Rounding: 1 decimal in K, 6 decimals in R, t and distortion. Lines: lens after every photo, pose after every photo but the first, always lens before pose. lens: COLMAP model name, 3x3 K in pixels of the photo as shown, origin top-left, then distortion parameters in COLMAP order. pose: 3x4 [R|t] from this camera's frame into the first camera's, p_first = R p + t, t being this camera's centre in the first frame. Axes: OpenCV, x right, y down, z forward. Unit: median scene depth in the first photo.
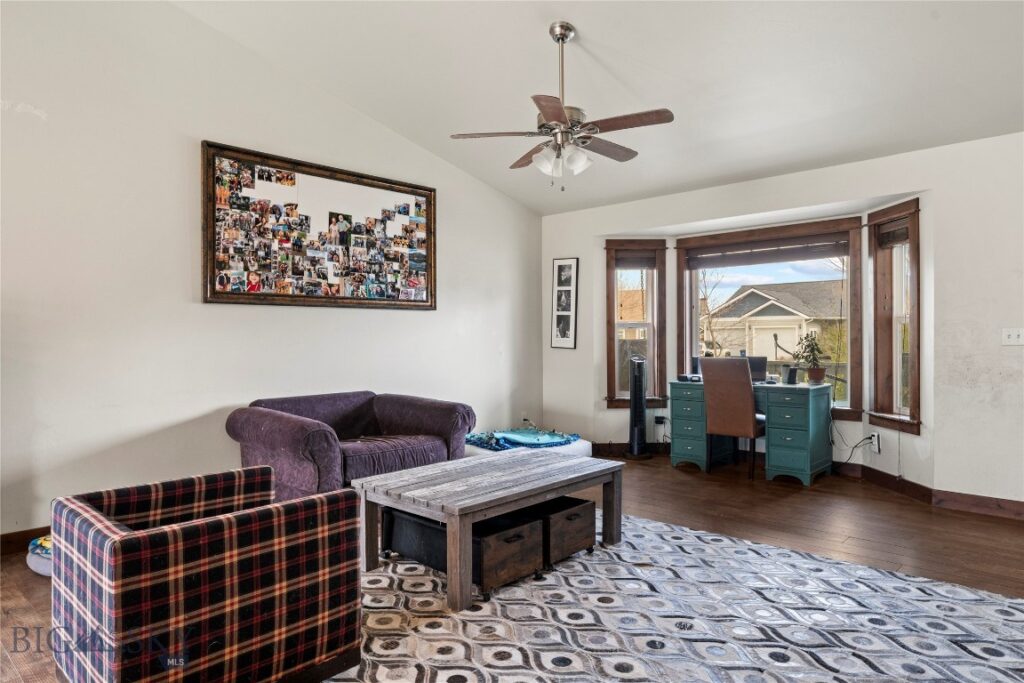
lens RADIAL K [[641.9, 0, 512.5], [0, 641.9, 339.0], [0, 0, 1]] dist [-0.002061, -0.001219]
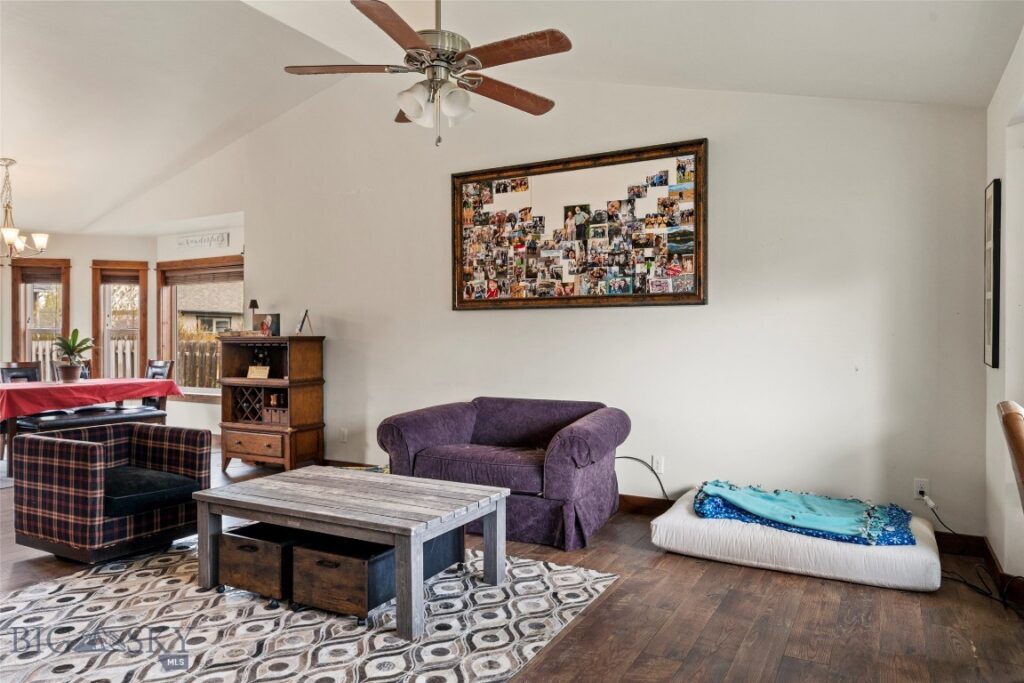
lens RADIAL K [[680.1, 0, 512.6], [0, 680.1, 339.5], [0, 0, 1]] dist [-0.004370, 0.000293]
pose [[0.250626, 0.003390, -0.968078, 0.671690], [-0.008408, 0.999964, 0.001325, -0.004449], [0.968048, 0.007807, 0.250645, 0.693245]]
